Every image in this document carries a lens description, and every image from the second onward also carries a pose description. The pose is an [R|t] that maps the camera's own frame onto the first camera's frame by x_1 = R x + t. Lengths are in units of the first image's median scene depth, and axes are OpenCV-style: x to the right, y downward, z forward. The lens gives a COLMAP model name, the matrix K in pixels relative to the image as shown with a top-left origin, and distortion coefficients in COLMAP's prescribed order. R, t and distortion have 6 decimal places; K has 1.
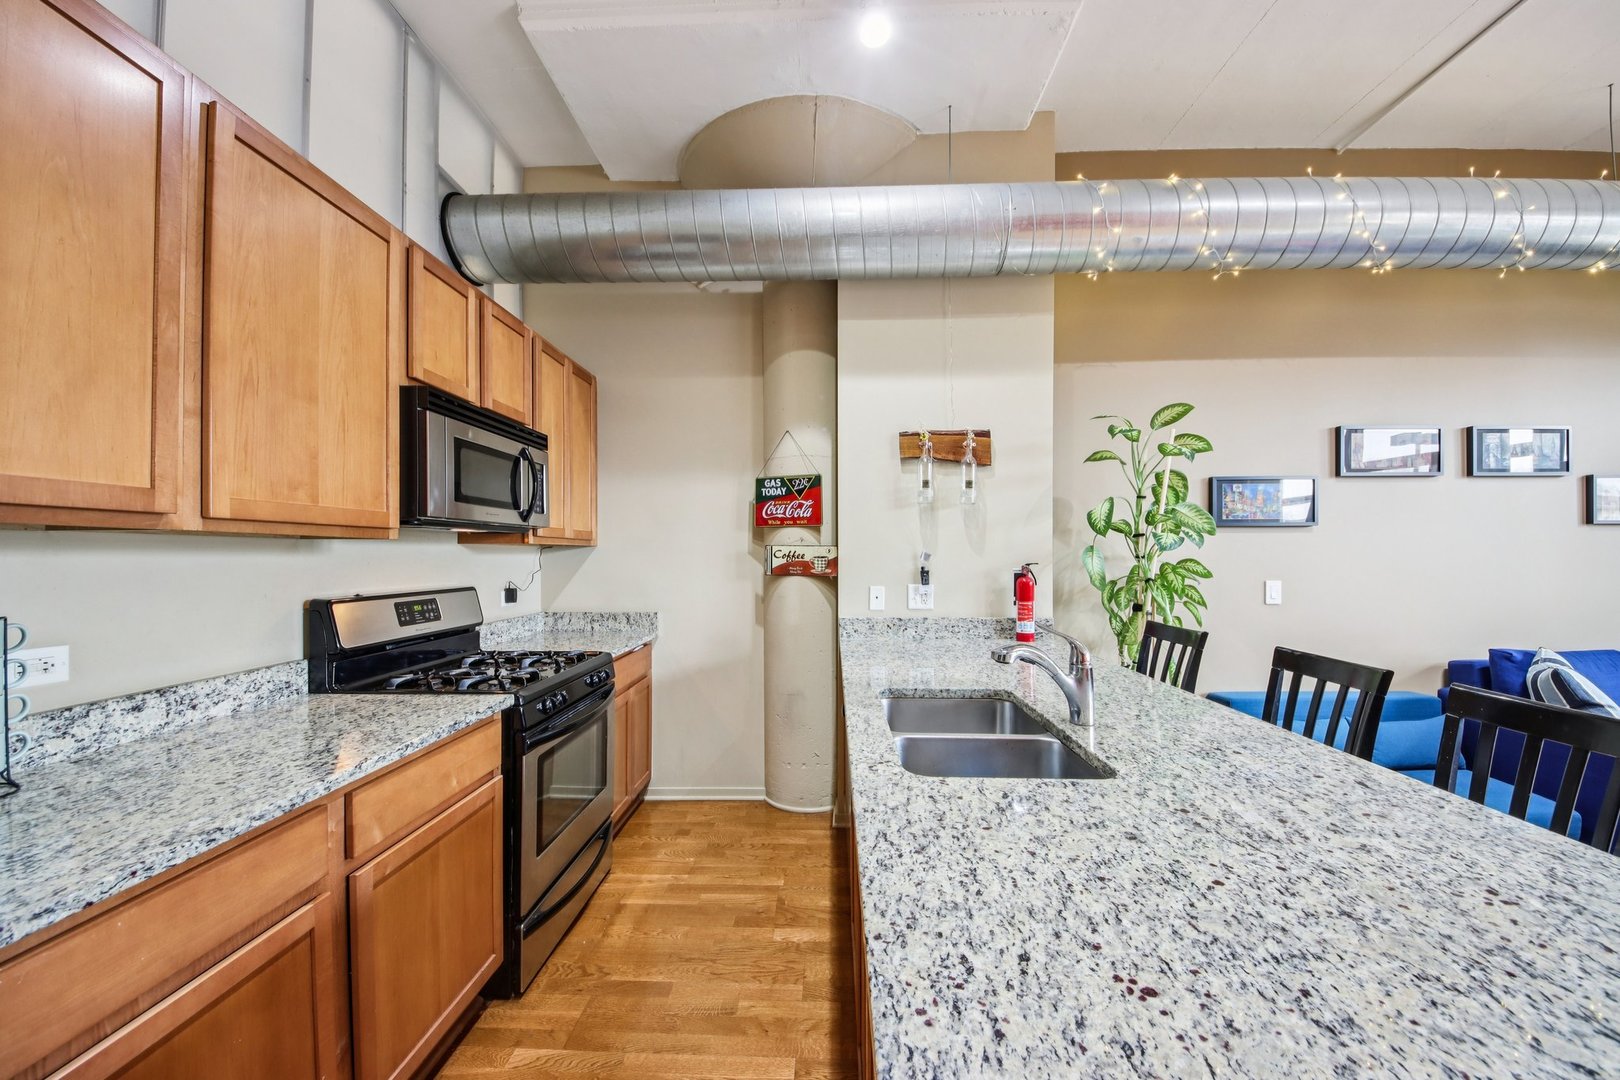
lens RADIAL K [[607.6, 0, 818.0], [0, 607.6, 550.7], [0, 0, 1]] dist [0.007150, -0.007225]
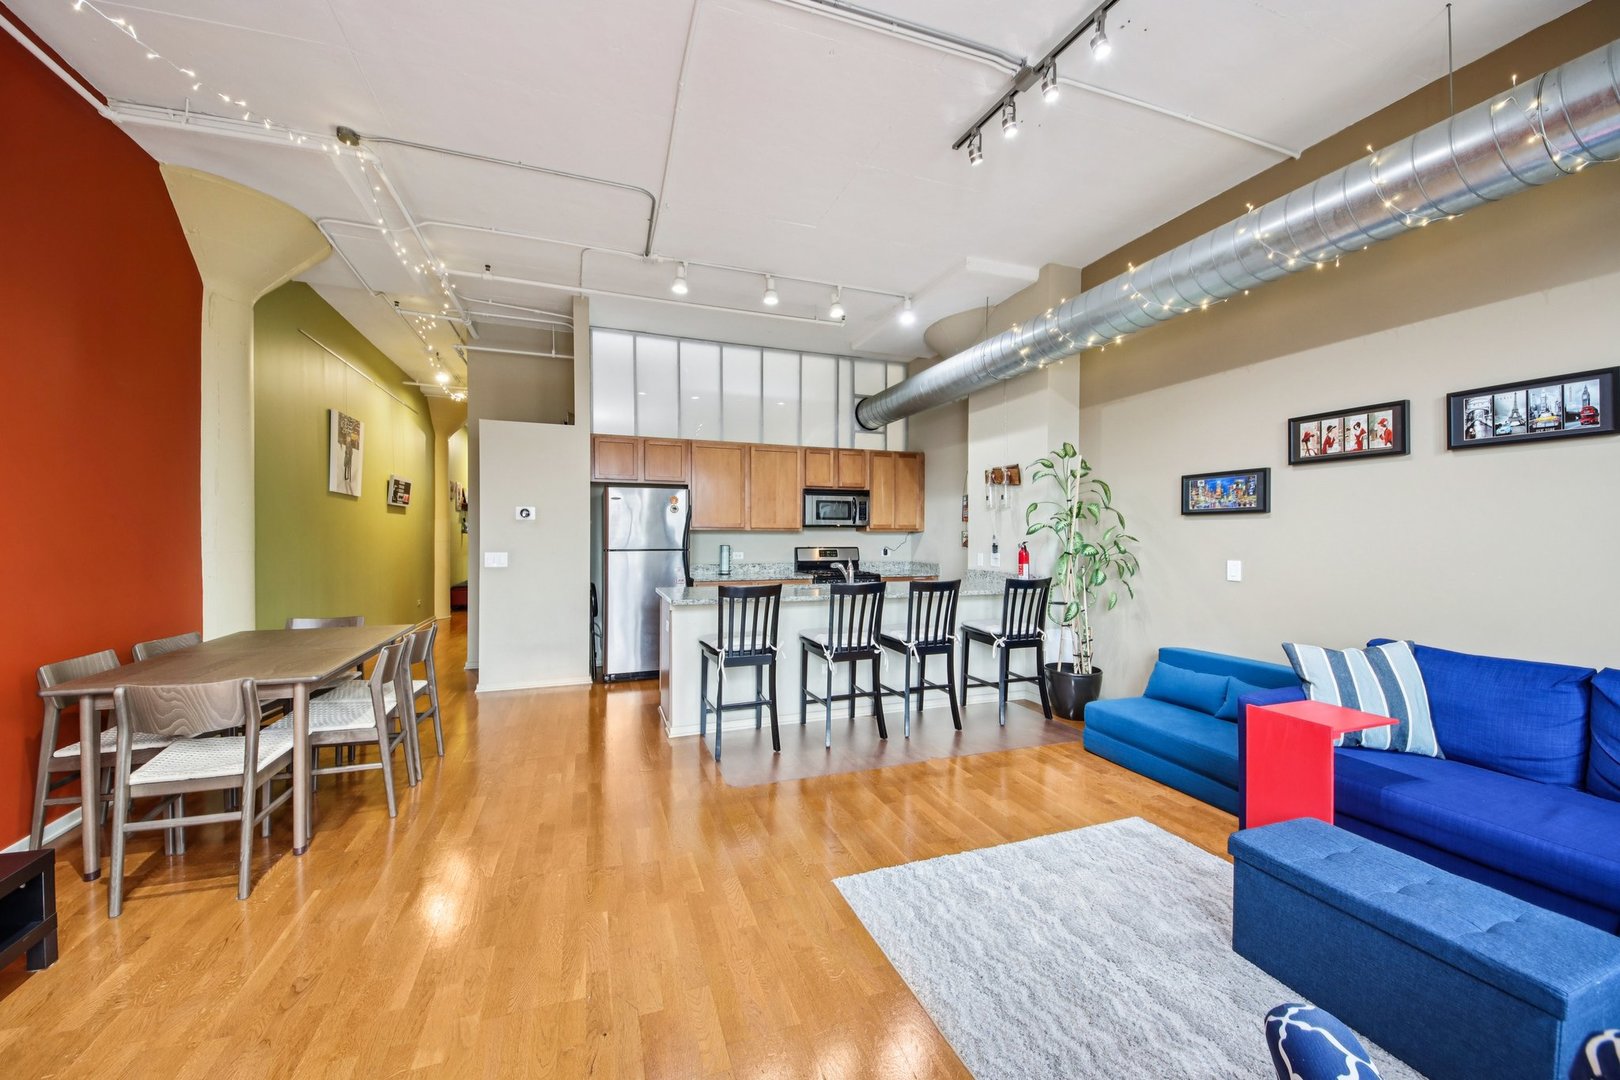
lens RADIAL K [[607.6, 0, 812.9], [0, 607.6, 533.8], [0, 0, 1]] dist [0.007150, -0.007225]
pose [[0.386323, 0.001630, -0.922362, 1.771916], [0.001082, 0.999997, 0.002220, -0.006950], [0.922363, -0.001856, 0.386321, -0.220376]]
